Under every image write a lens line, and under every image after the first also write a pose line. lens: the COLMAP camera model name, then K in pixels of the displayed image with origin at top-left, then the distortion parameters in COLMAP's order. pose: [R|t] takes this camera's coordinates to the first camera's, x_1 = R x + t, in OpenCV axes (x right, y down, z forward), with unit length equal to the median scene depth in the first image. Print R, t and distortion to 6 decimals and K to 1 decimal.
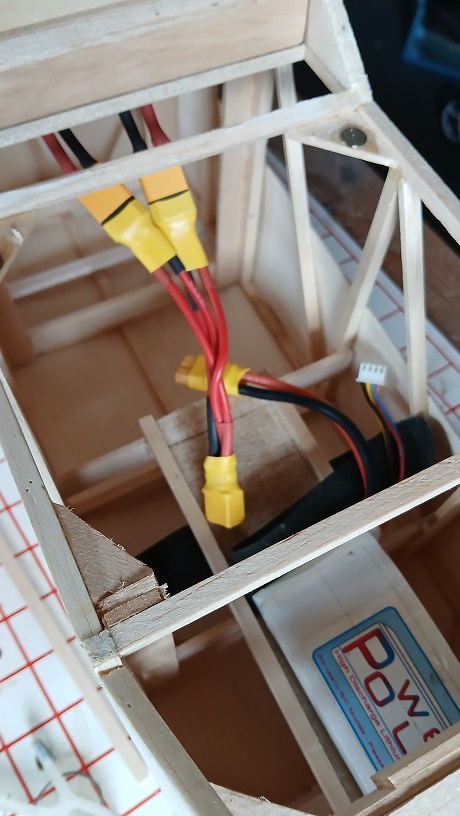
lens RADIAL K [[689.5, 0, 230.0], [0, 689.5, 408.0], [0, 0, 1]] dist [-0.007553, -0.012457]
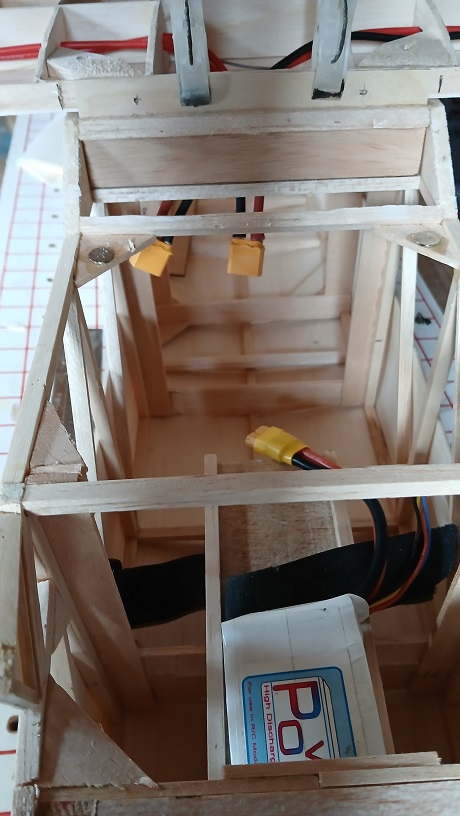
lens RADIAL K [[654.4, 0, 230.0], [0, 654.4, 408.0], [0, 0, 1]] dist [0.003841, 0.000630]
pose [[0.901796, 0.254743, -0.349100, 0.332646], [-0.342913, 0.913413, -0.219286, 0.214007], [0.263011, 0.317462, 0.911067, 0.008187]]
